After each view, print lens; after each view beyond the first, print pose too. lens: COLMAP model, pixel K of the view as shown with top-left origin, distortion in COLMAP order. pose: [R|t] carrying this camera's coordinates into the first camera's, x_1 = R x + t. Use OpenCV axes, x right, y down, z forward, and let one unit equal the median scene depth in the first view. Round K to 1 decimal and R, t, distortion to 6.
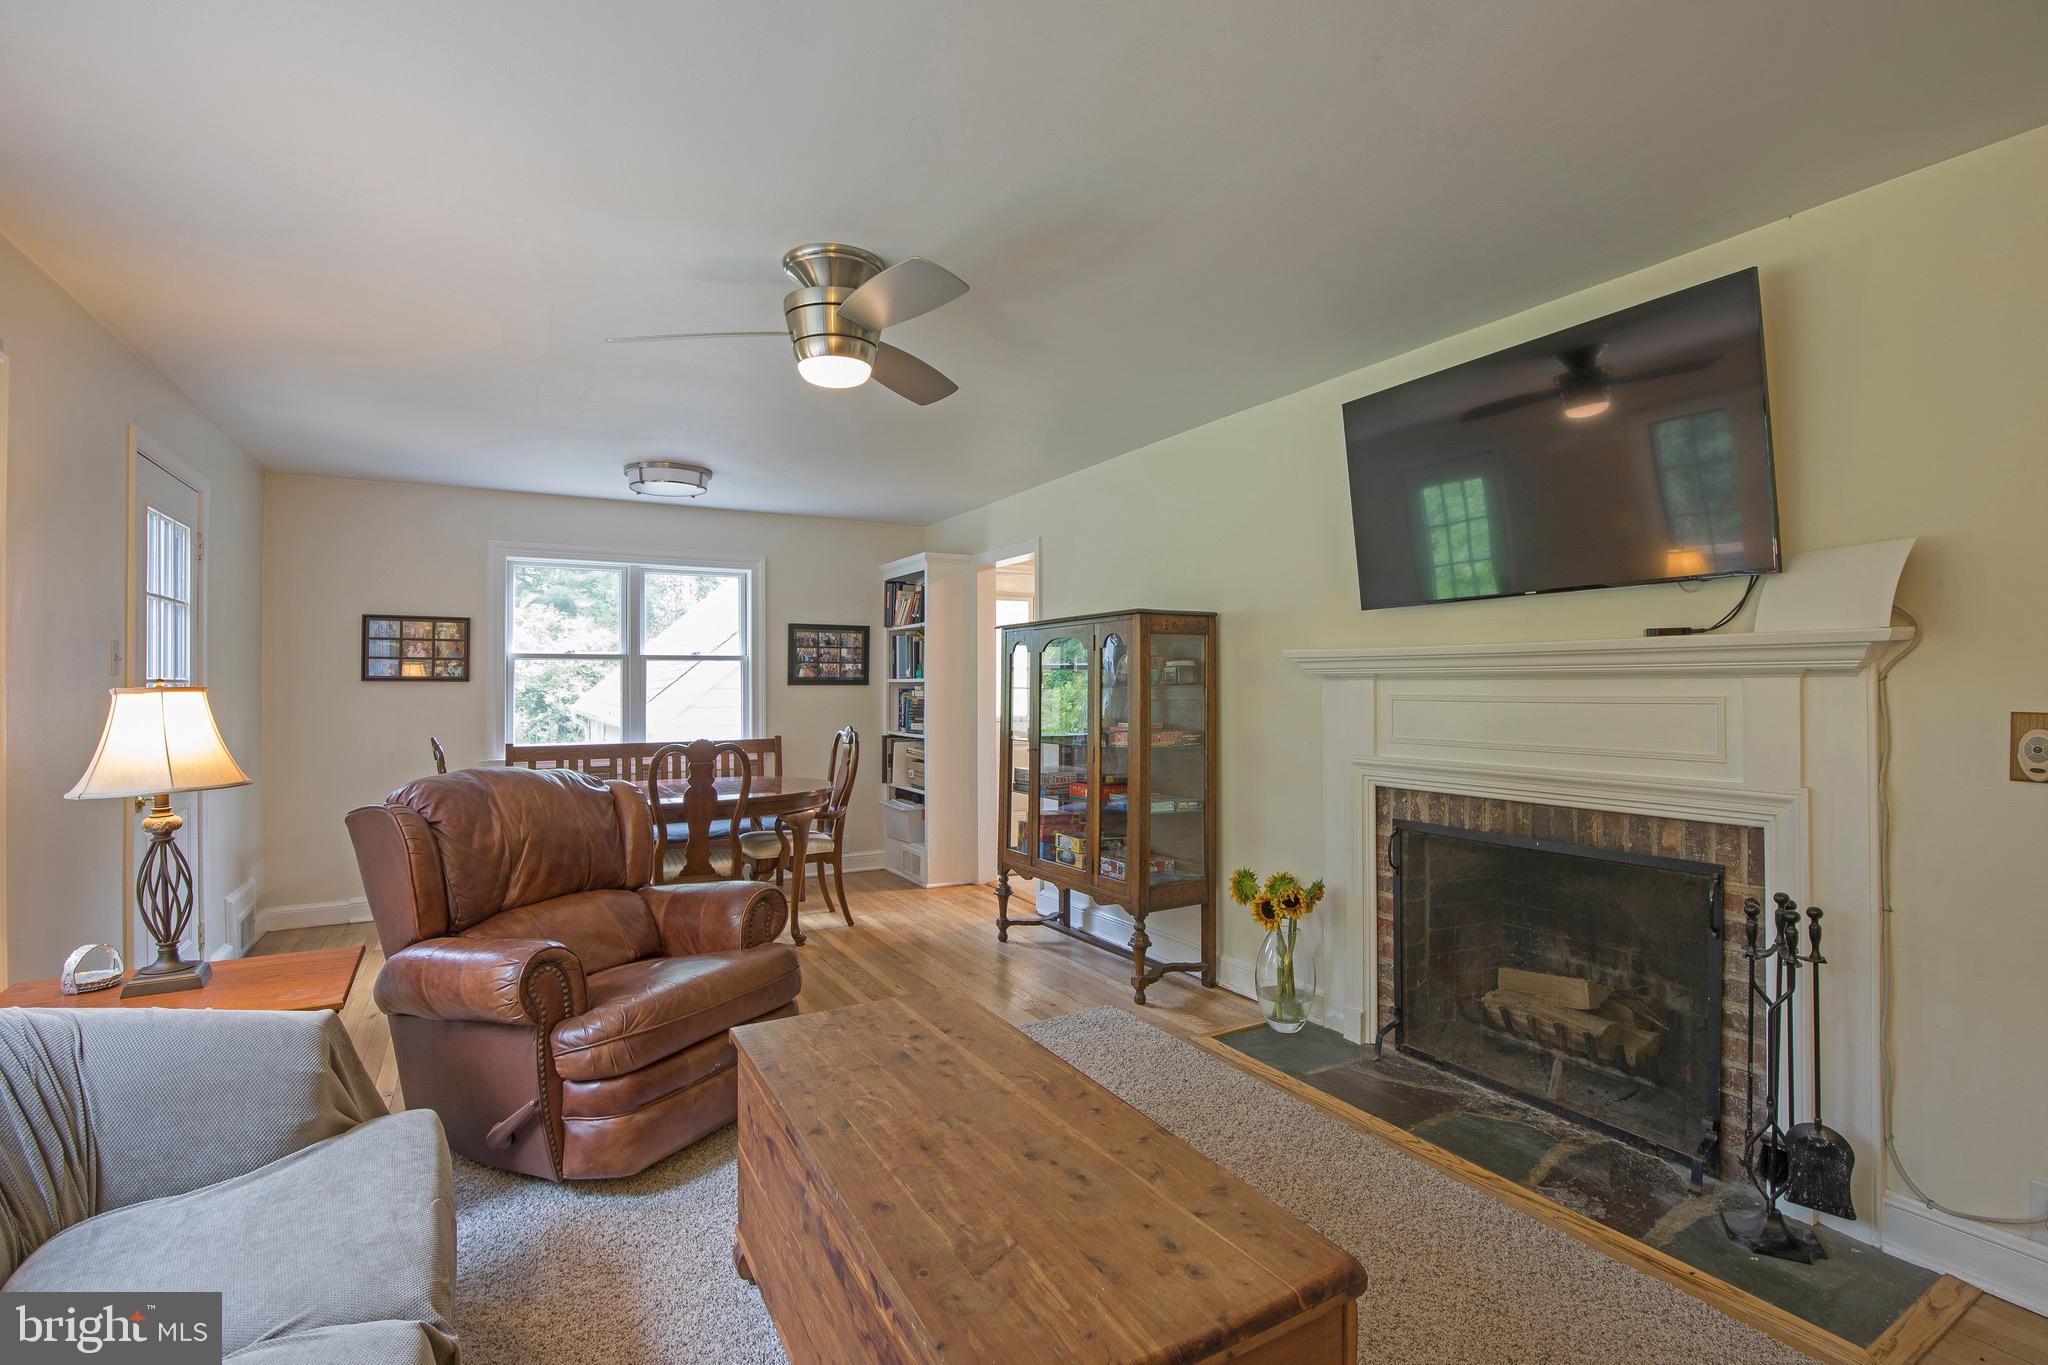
lens RADIAL K [[949.6, 0, 1042.3], [0, 949.6, 674.3], [0, 0, 1]] dist [-0.023230, 0.000562]
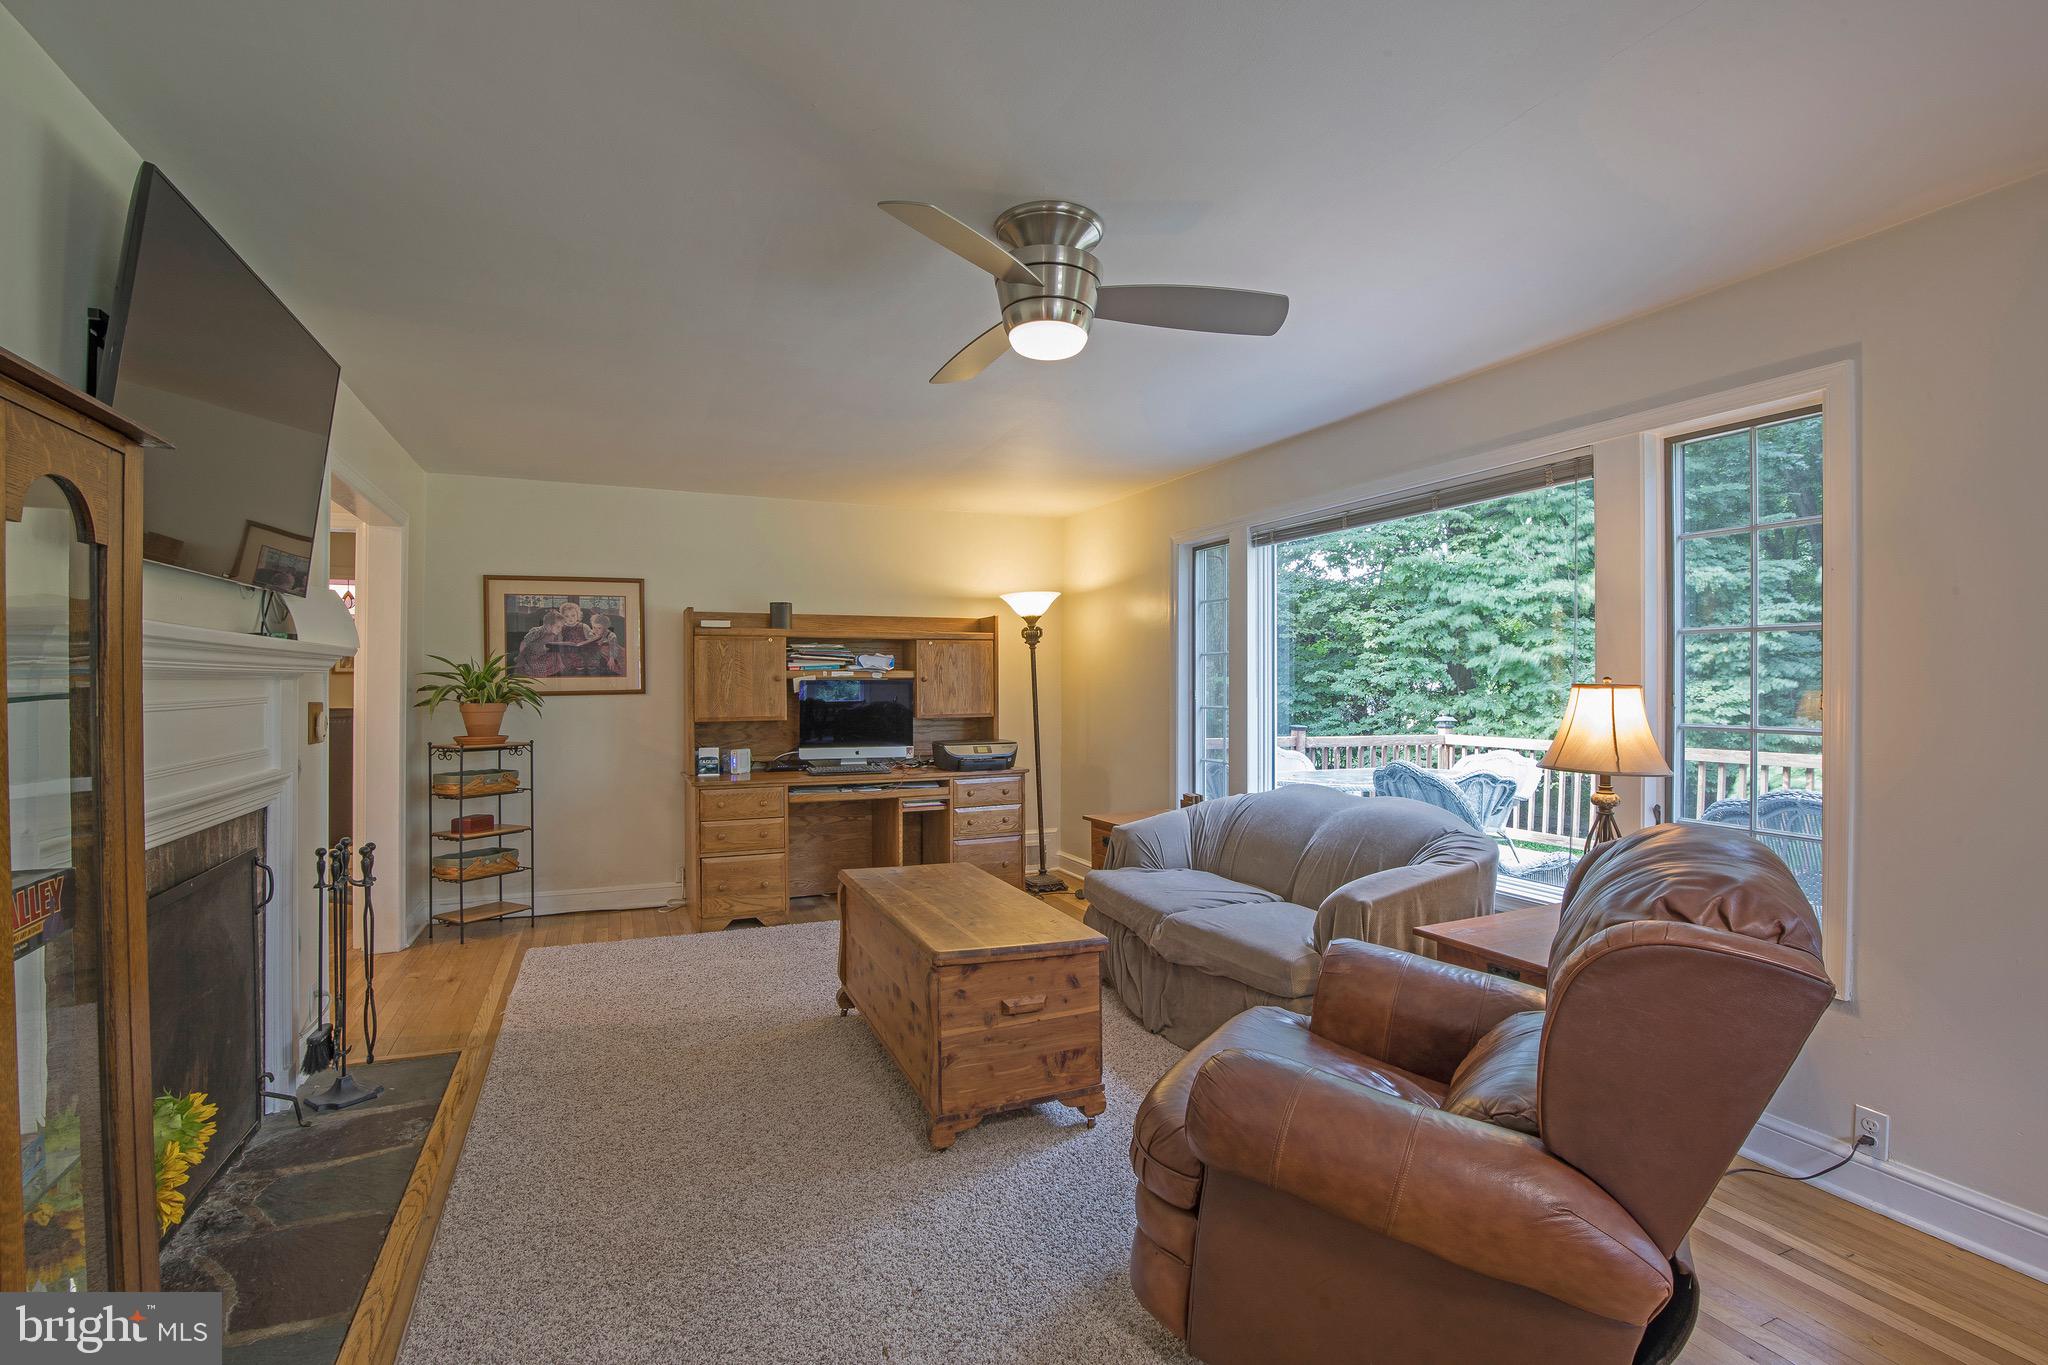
lens RADIAL K [[949.6, 0, 1042.3], [0, 949.6, 674.3], [0, 0, 1]] dist [-0.023230, 0.000562]
pose [[-0.993928, 0.004399, 0.109945, -0.227850], [0.002691, 0.999873, -0.015679, 0.013286], [-0.110000, -0.015288, -0.993814, 1.391735]]
